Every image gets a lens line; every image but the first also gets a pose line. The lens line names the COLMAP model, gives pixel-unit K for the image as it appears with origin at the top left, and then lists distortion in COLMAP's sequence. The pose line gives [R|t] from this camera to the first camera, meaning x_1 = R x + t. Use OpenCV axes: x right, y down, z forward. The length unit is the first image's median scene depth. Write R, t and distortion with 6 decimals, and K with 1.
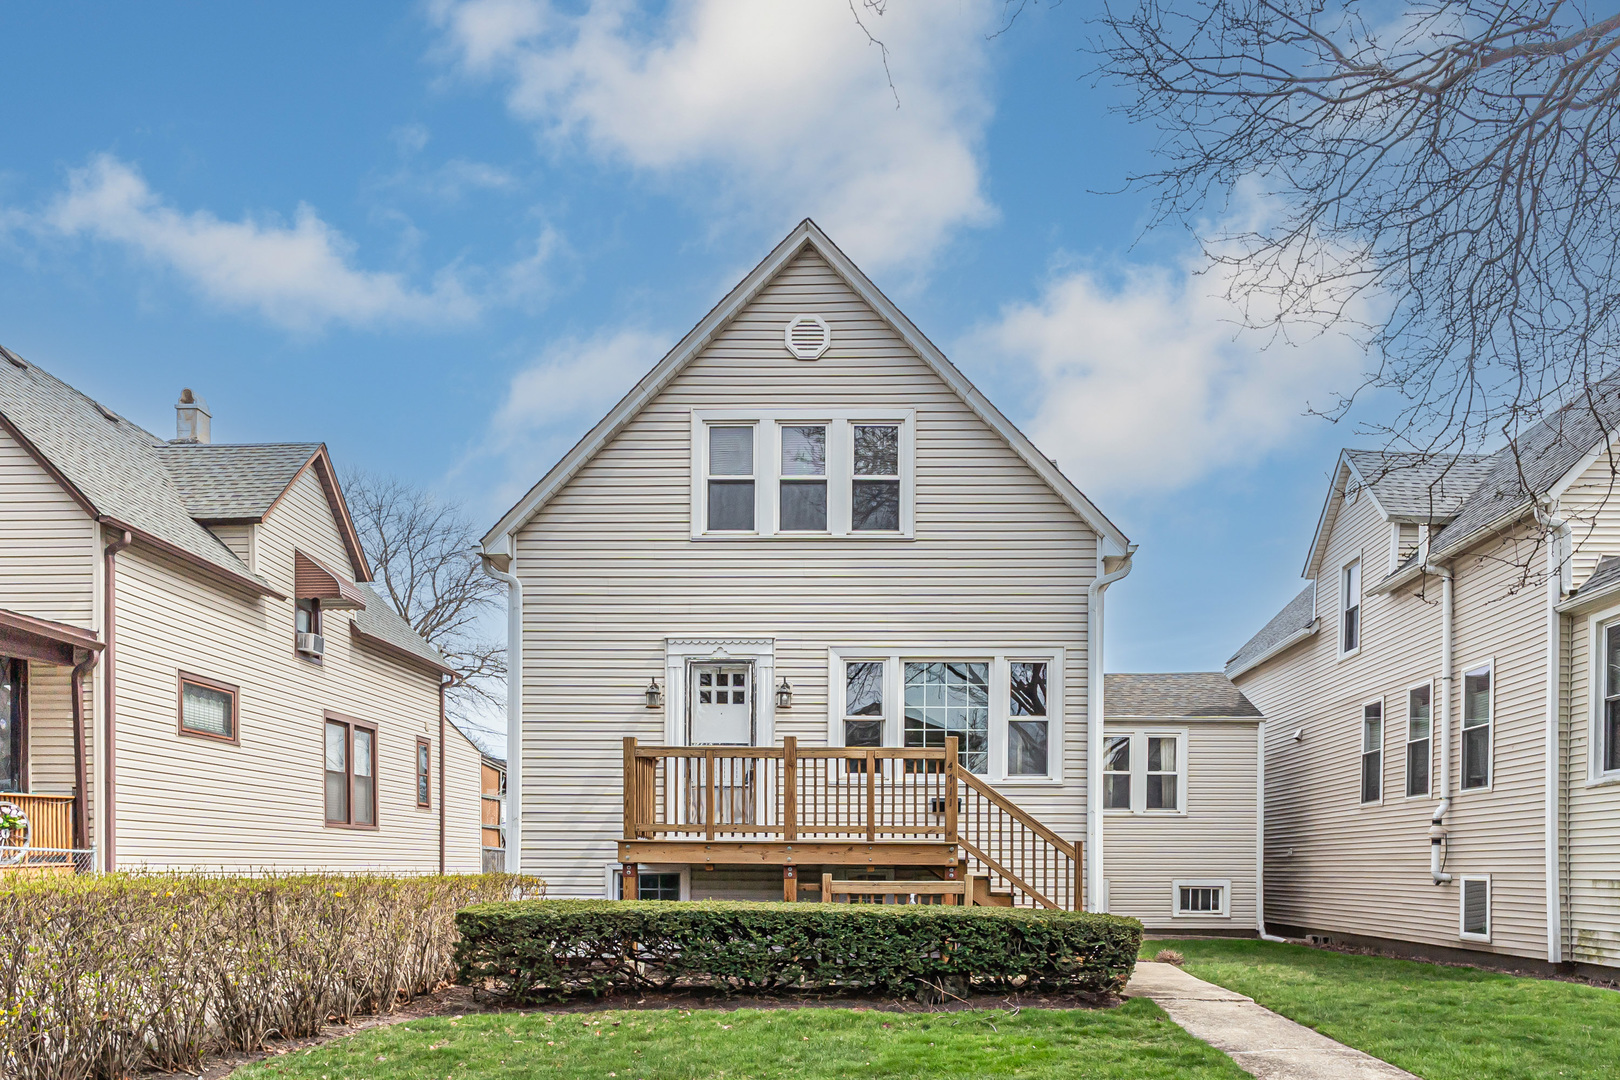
lens RADIAL K [[707.6, 0, 809.0], [0, 707.6, 659.6], [0, 0, 1]] dist [-0.000533, 0.000040]
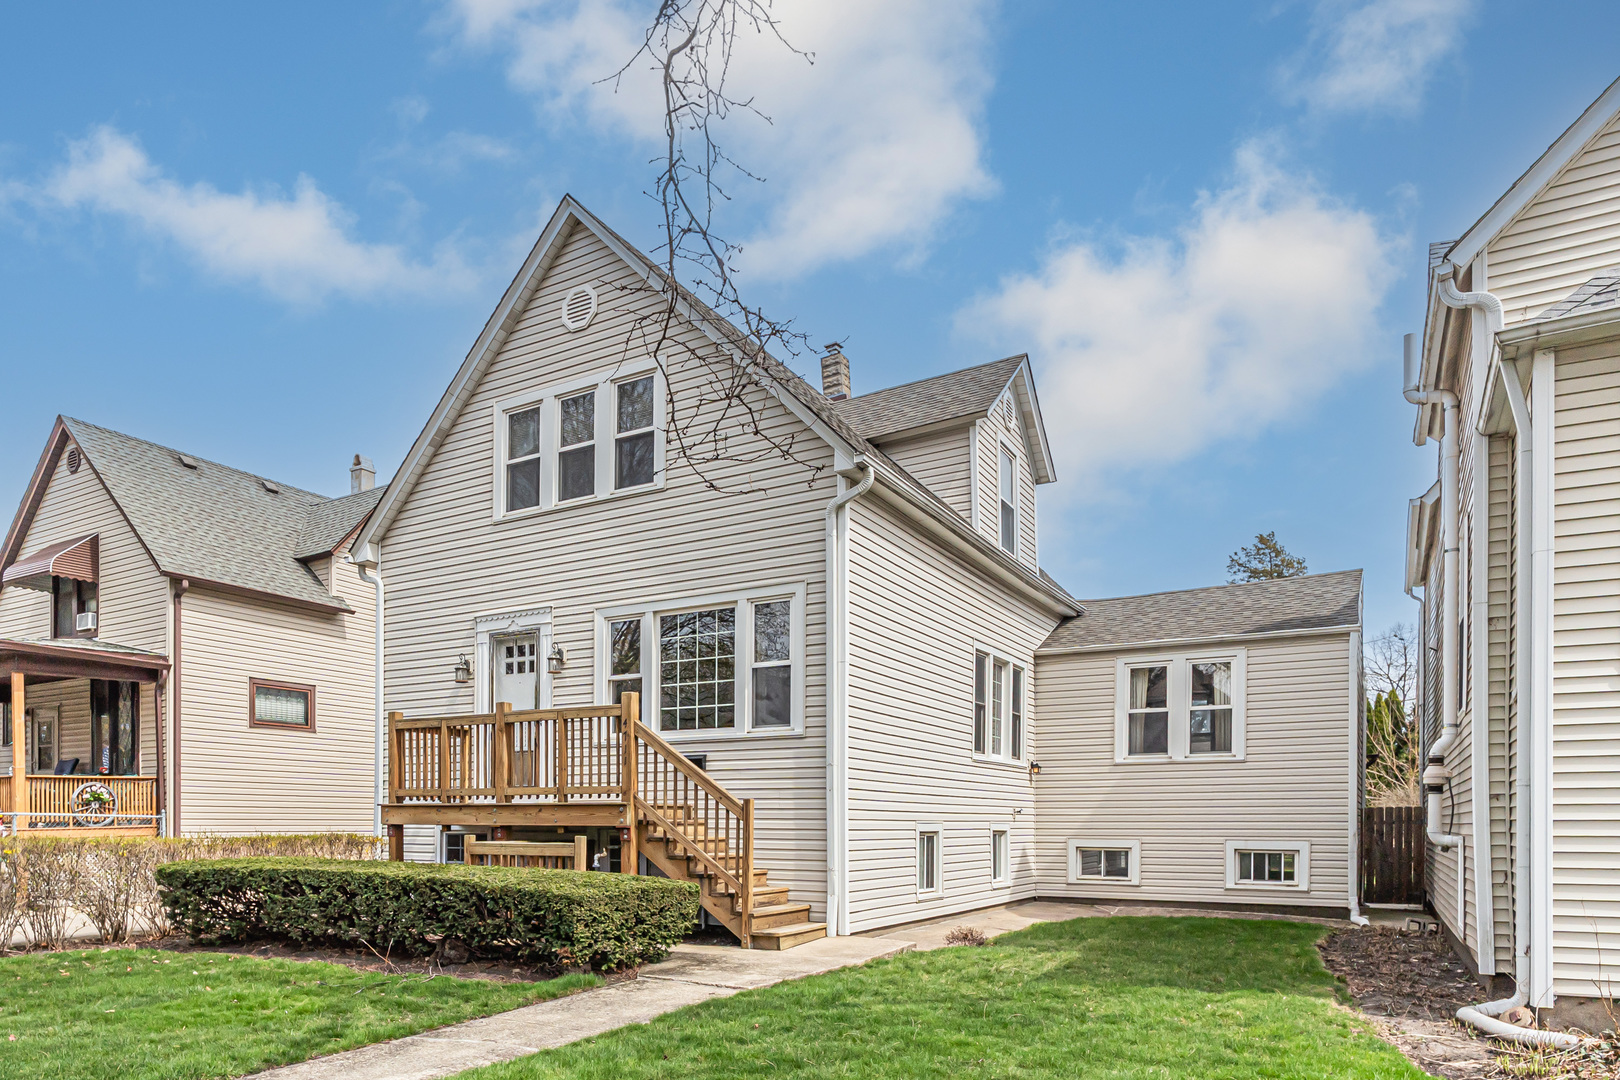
lens RADIAL K [[713.3, 0, 804.8], [0, 713.3, 613.0], [0, 0, 1]] dist [-0.001796, -0.000193]
pose [[0.928958, -0.107563, -0.354213, 0.644333], [0.106700, 0.994047, -0.022028, 0.040523], [0.354473, -0.017331, 0.934905, 0.151068]]
